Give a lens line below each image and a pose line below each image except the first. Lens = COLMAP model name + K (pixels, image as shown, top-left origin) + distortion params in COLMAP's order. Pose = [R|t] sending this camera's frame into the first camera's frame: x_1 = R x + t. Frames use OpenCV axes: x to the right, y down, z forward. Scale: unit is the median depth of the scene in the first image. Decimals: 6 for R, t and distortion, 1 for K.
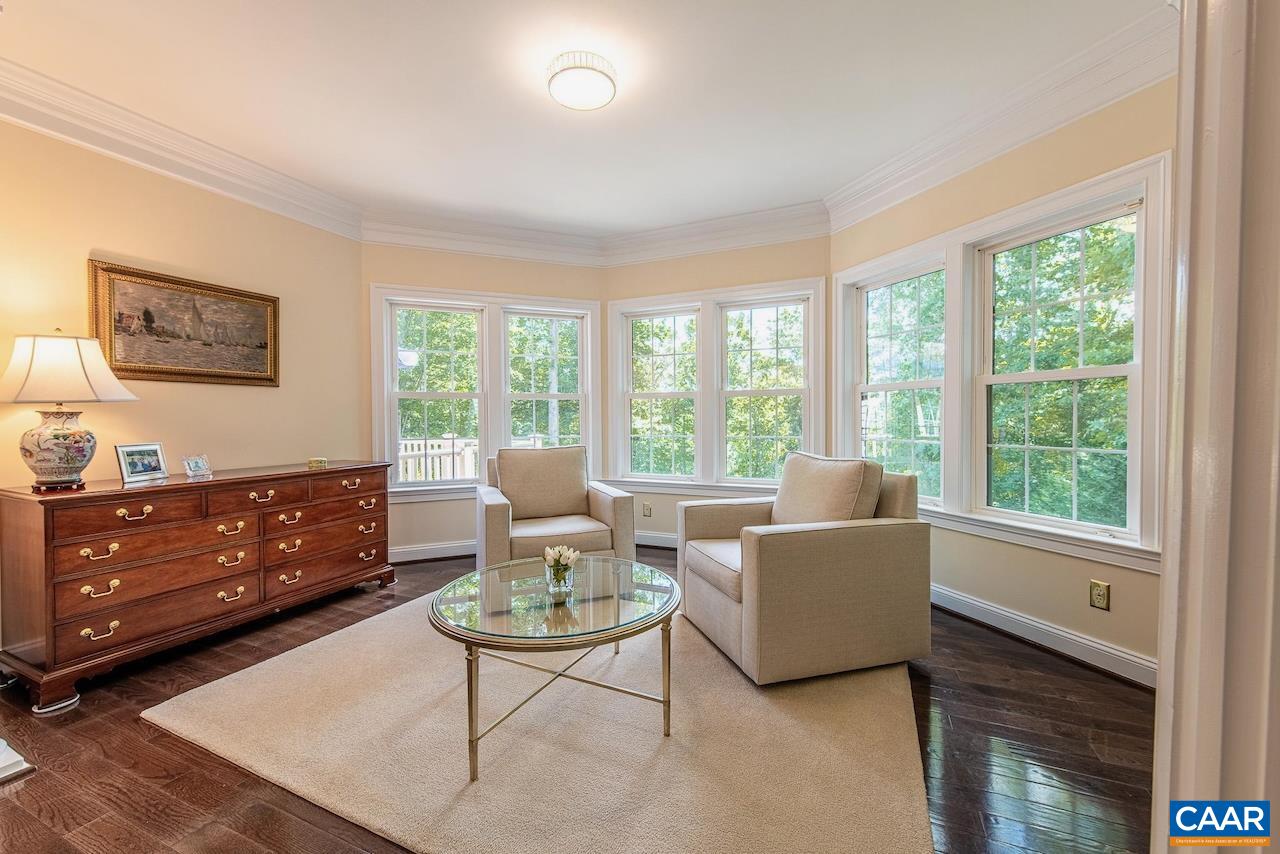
lens RADIAL K [[502.6, 0, 639.3], [0, 502.6, 425.8], [0, 0, 1]] dist [0.013325, -0.003575]
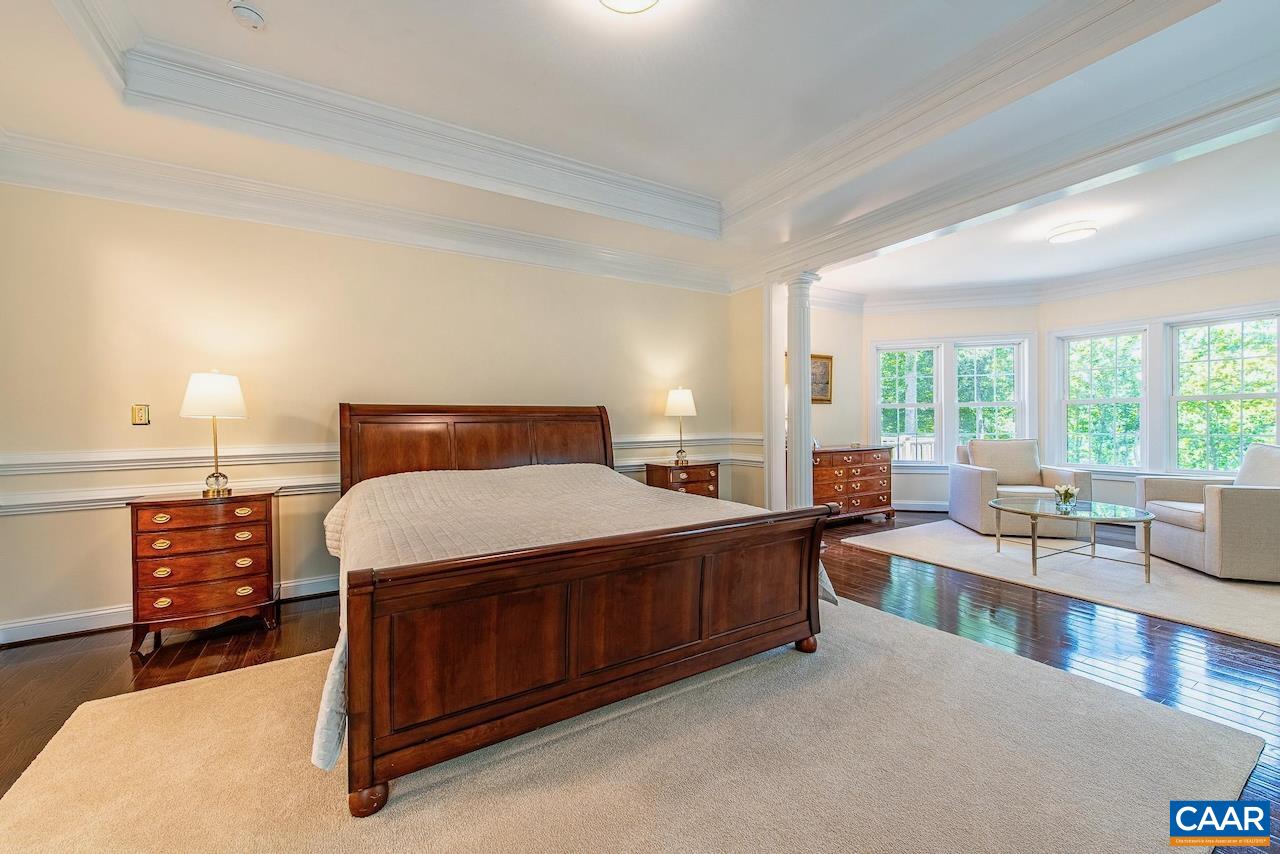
lens RADIAL K [[502.6, 0, 639.3], [0, 502.6, 425.8], [0, 0, 1]] dist [0.013325, -0.003575]
pose [[0.815961, 0.000707, -0.578107, -0.212837], [-0.004541, 0.999976, -0.005186, 0.017279], [0.578089, 0.006857, 0.815945, -0.878350]]
